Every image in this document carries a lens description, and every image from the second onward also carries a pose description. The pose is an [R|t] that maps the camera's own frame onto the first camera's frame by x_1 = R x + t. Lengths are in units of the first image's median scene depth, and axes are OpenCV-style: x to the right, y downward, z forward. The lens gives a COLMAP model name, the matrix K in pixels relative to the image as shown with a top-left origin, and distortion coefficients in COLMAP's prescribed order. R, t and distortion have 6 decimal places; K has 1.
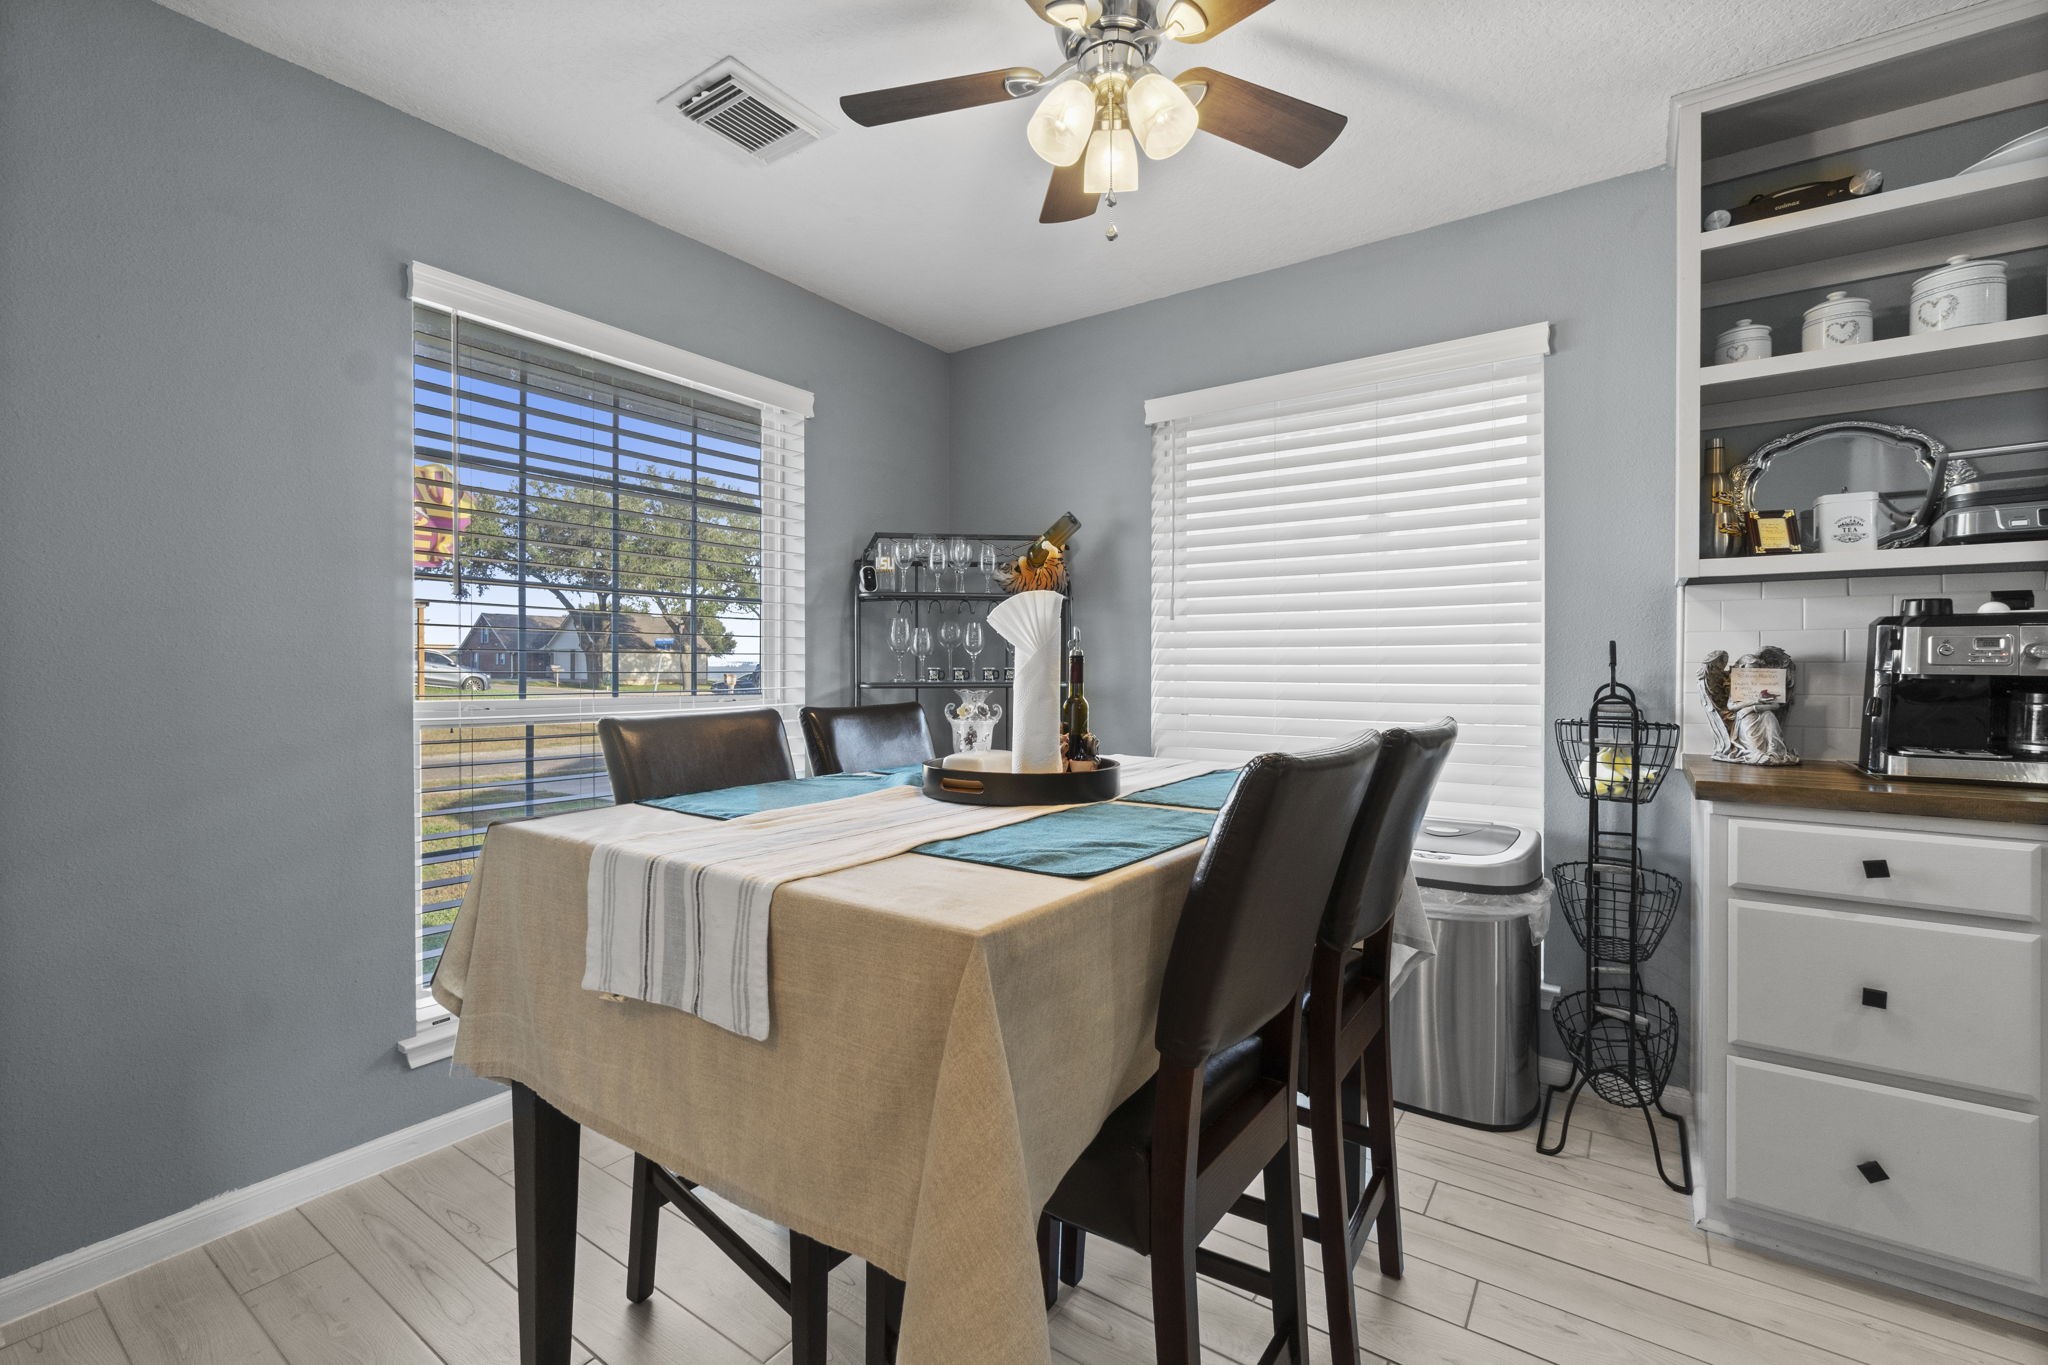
lens RADIAL K [[879.9, 0, 1024.0], [0, 879.9, 682.5], [0, 0, 1]] dist [-0.032213, 0.000077]
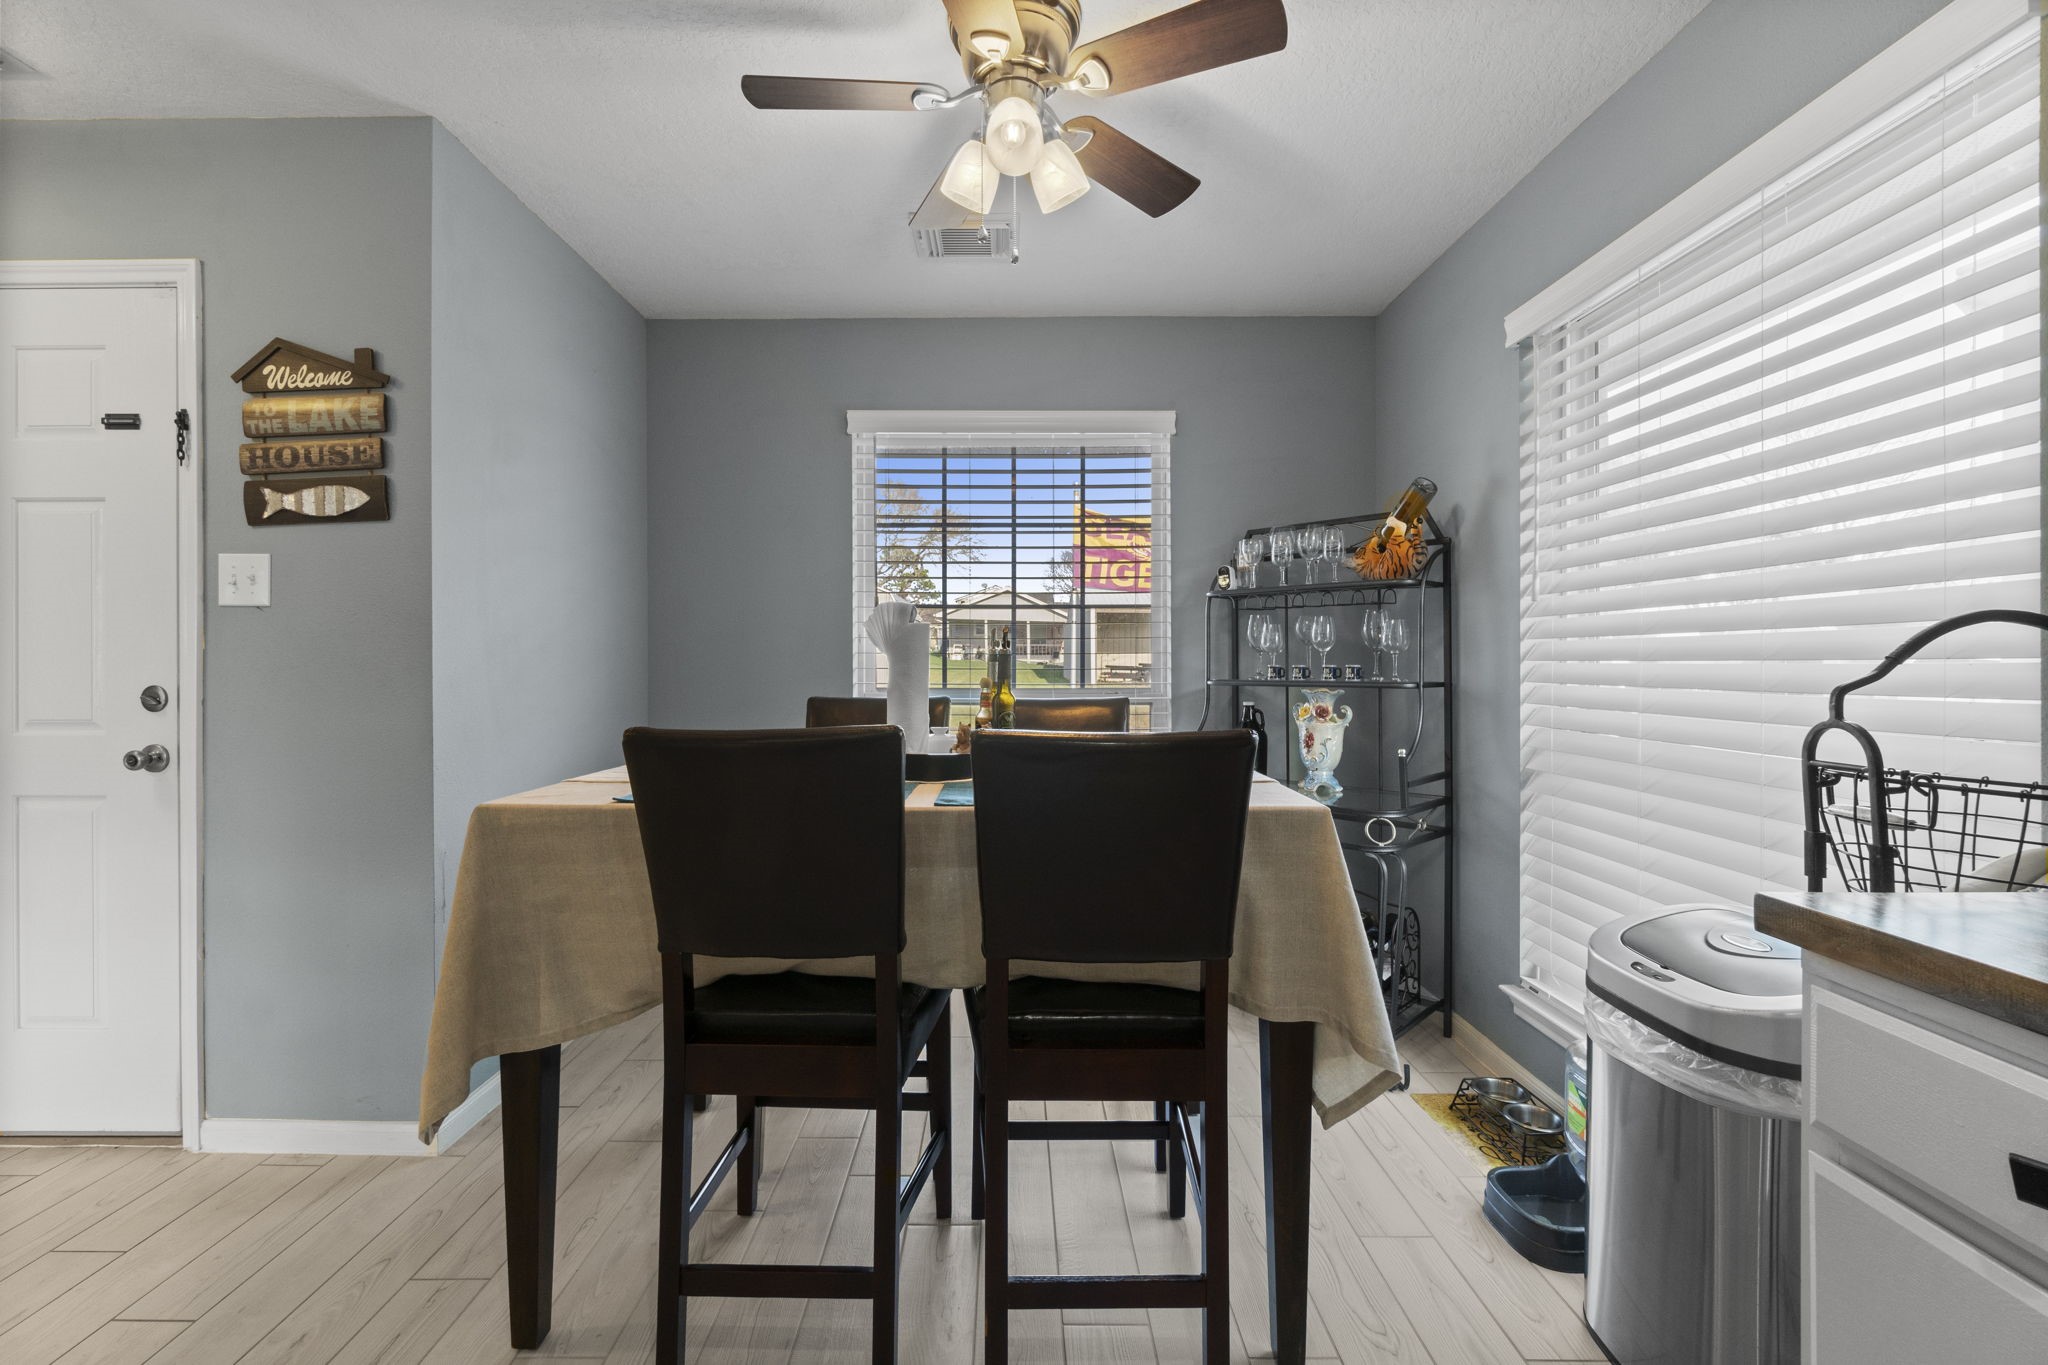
lens RADIAL K [[899.9, 0, 1024.0], [0, 899.9, 682.5], [0, 0, 1]] dist [0.027776, 0.000049]
pose [[0.586187, 0.013137, -0.810069, 0.534720], [-0.012141, 0.999899, 0.007430, -0.001807], [0.810085, 0.005480, 0.586287, 0.194979]]
